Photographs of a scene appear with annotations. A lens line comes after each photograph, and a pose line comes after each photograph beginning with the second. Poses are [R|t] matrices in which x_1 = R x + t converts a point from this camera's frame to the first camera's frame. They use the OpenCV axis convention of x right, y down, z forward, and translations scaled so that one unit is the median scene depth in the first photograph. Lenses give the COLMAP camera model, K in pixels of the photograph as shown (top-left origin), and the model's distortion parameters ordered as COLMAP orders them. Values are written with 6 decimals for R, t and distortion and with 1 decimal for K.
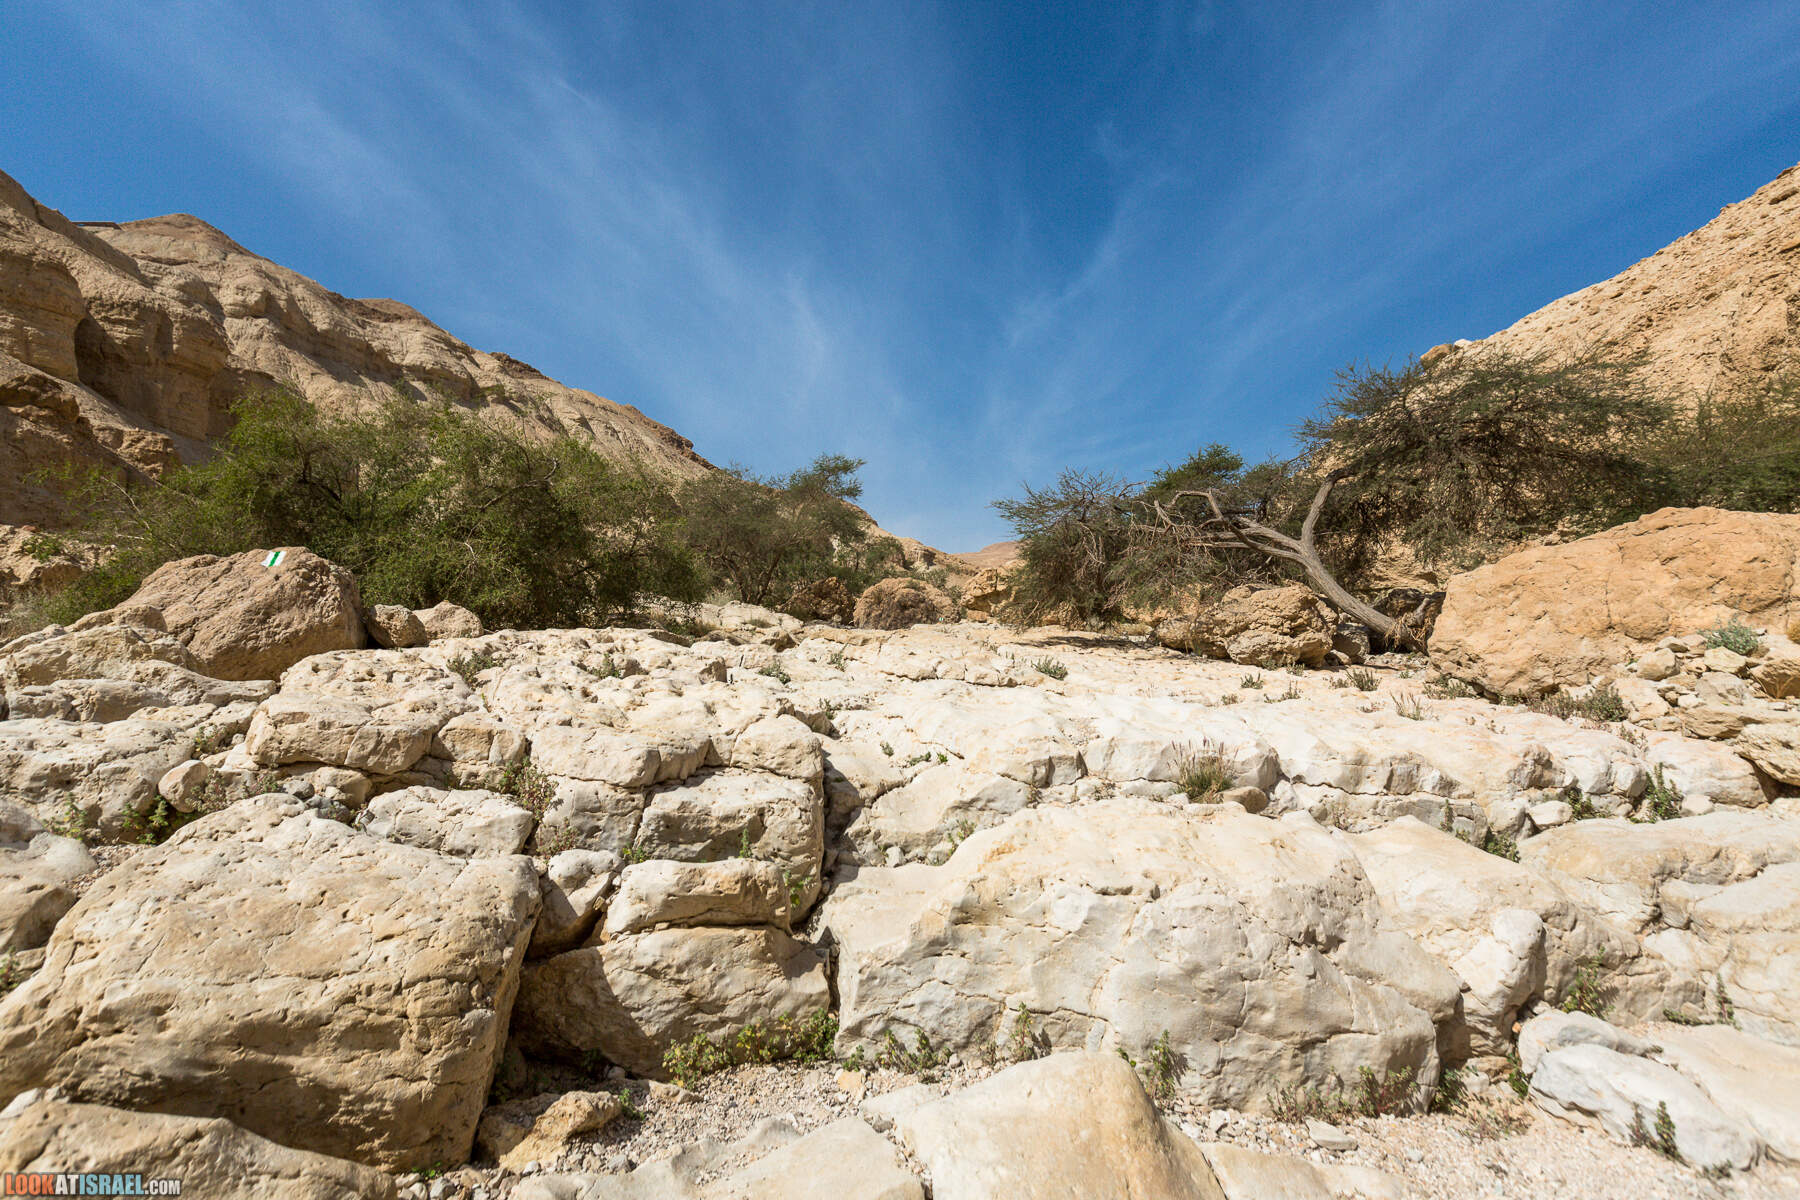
lens RADIAL K [[893.2, 0, 940.9], [0, 893.2, 650.8], [0, 0, 1]] dist [-0.064801, 0.015659]
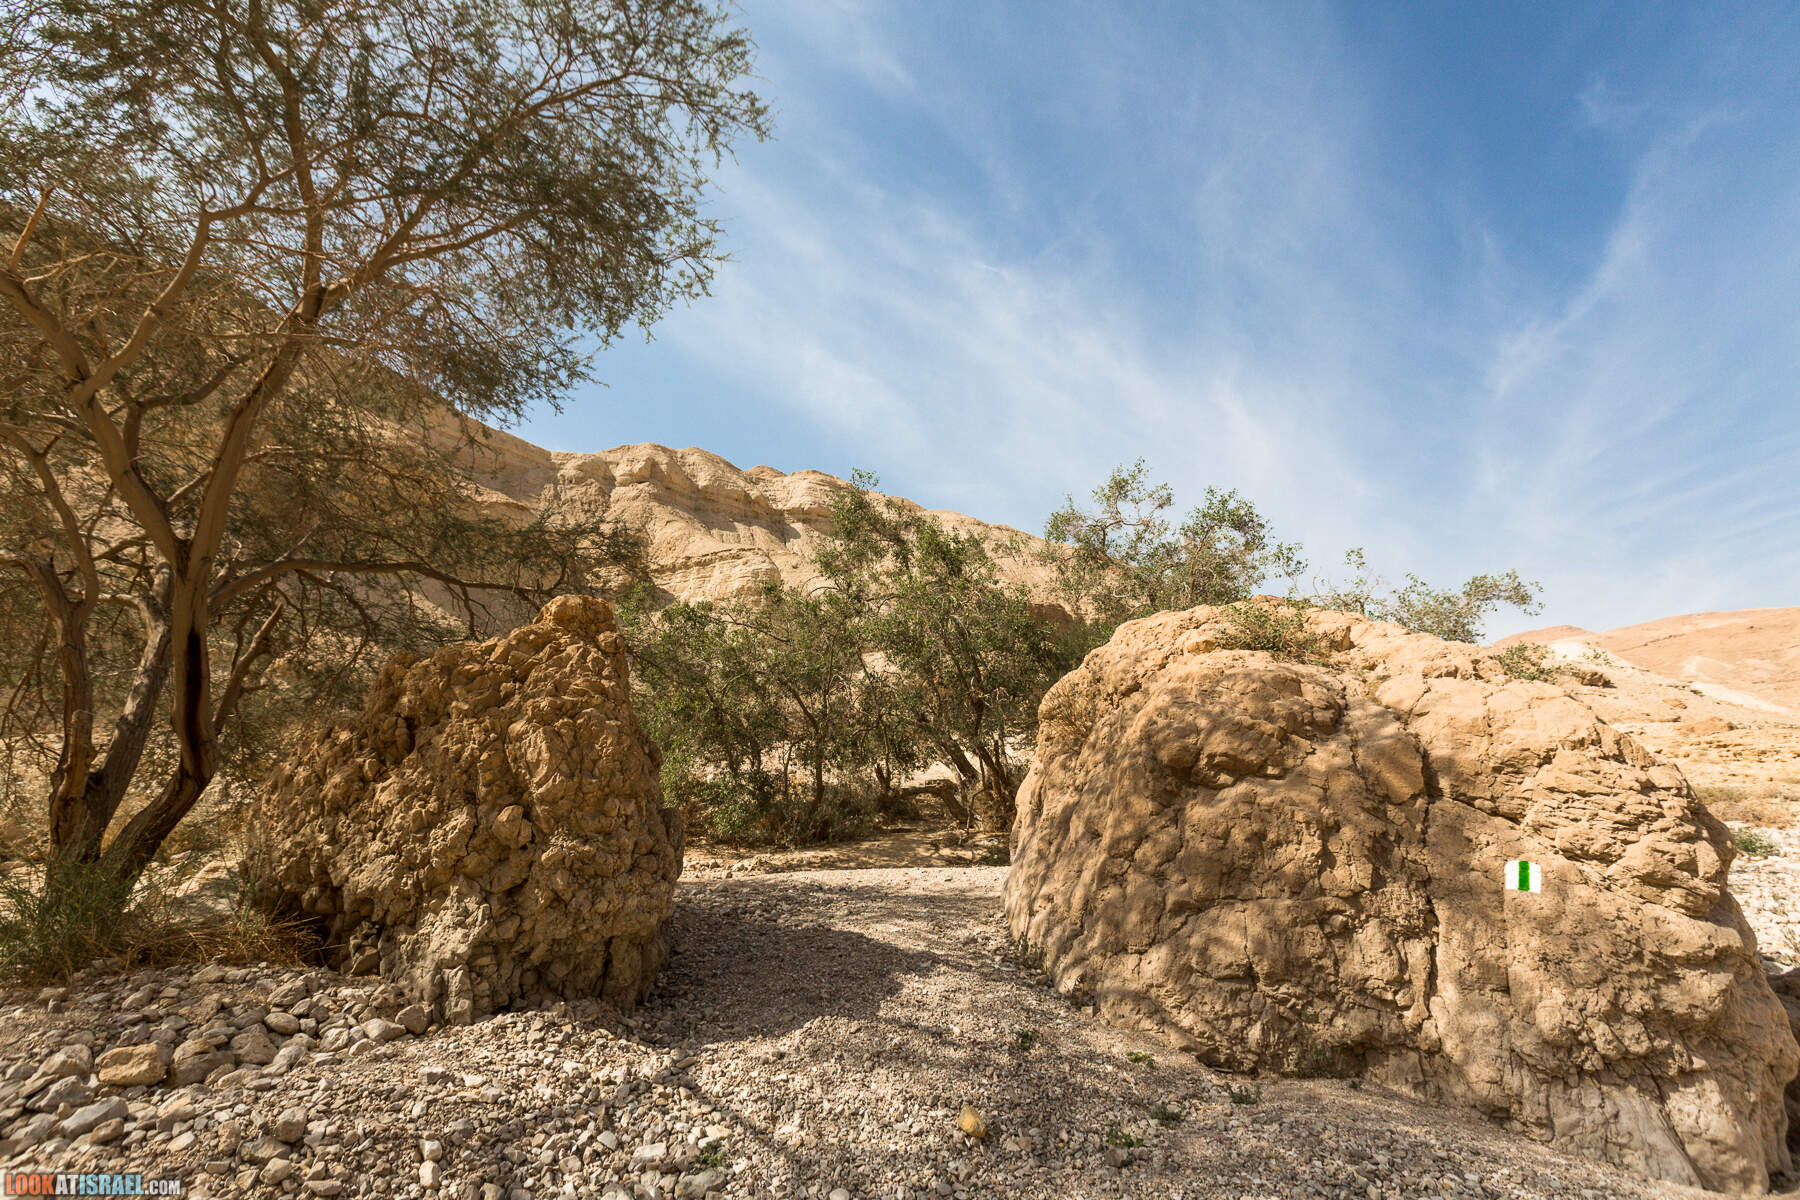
lens RADIAL K [[785.0, 0, 900.0], [0, 785.0, 600.0], [0, 0, 1]] dist [-0.004295, -0.000658]
pose [[0.817963, -0.144385, -0.556857, -0.001865], [0.026558, 0.976436, -0.214166, -0.025234], [0.574657, 0.160391, 0.802523, 0.432913]]
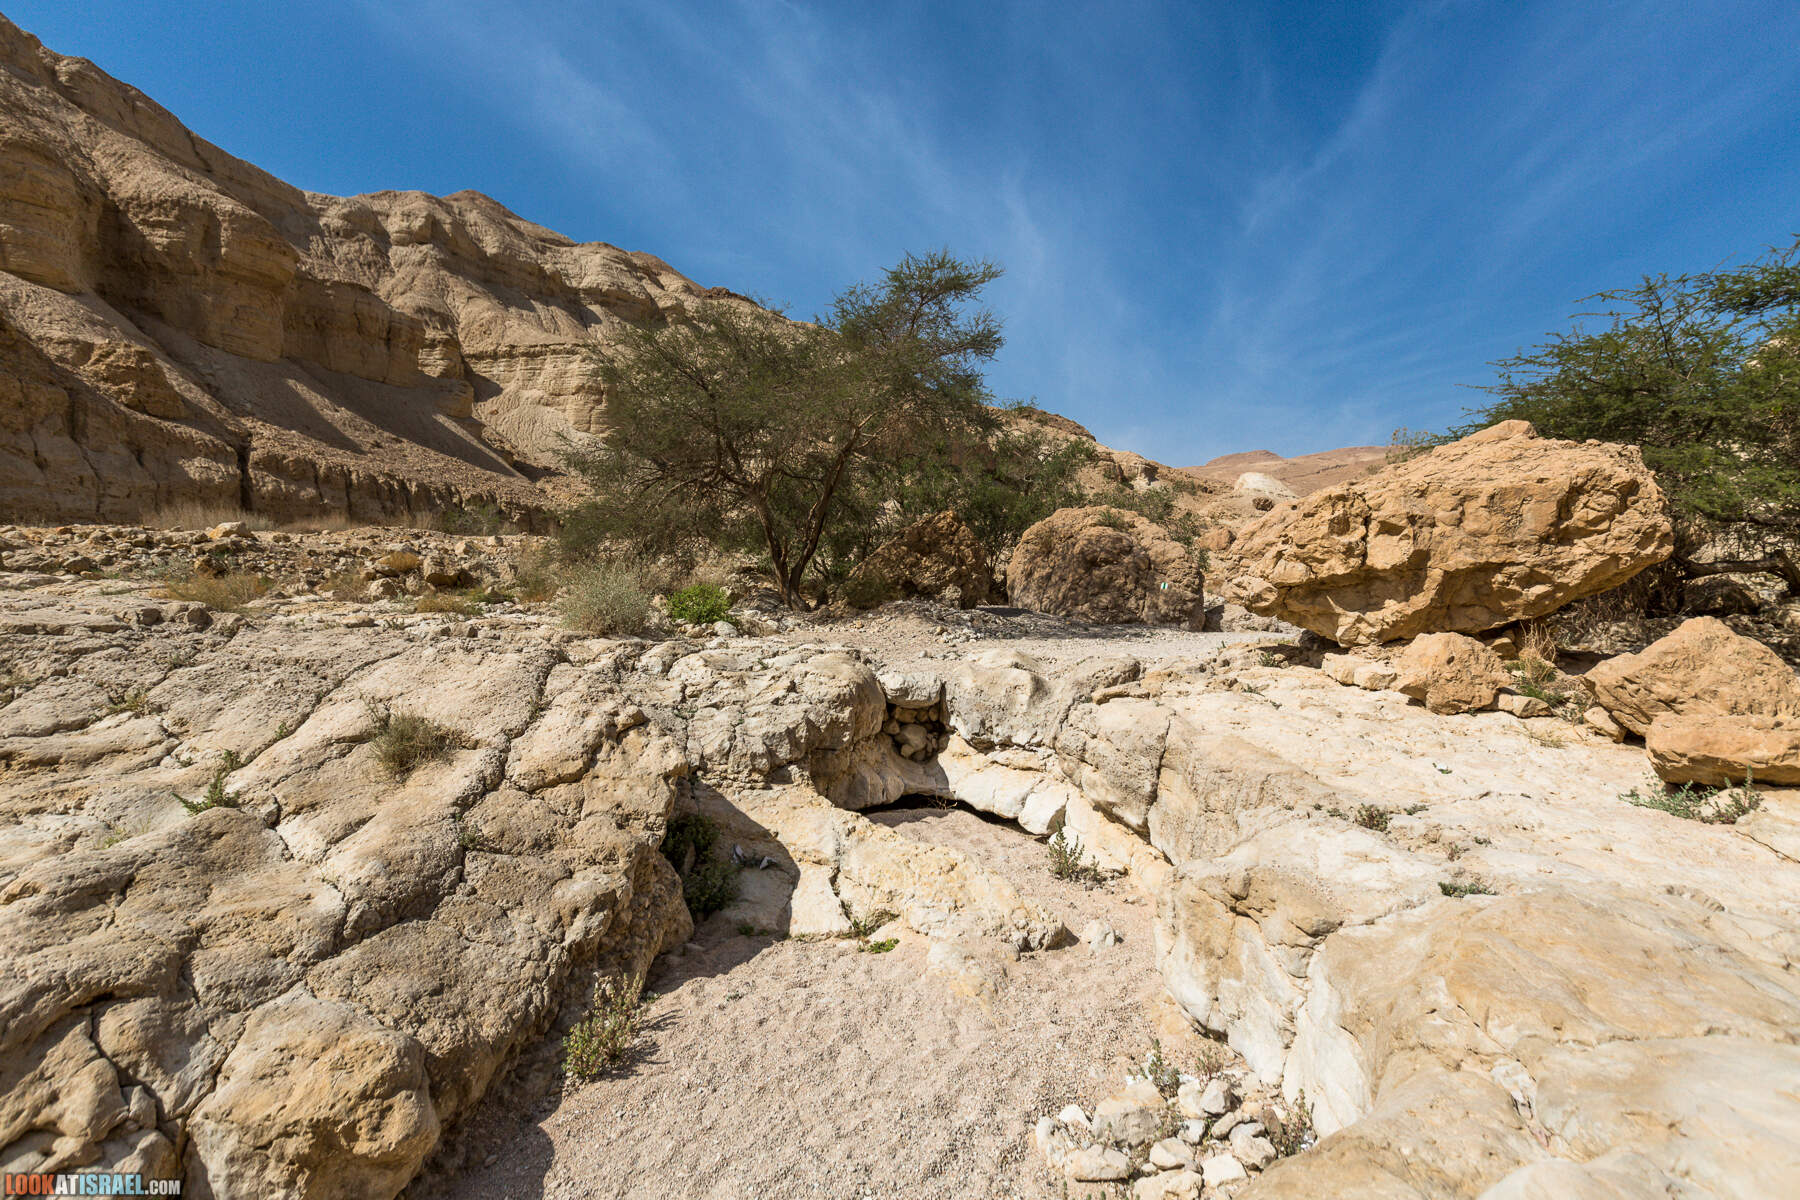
lens RADIAL K [[853.2, 0, 900.0], [0, 853.2, 600.0], [0, 0, 1]] dist [-0.009348, 0.000521]
pose [[0.955461, 0.006536, -0.295046, 0.000071], [0.005065, 0.999244, 0.038538, -0.023489], [0.295075, -0.038315, 0.954706, 0.238996]]
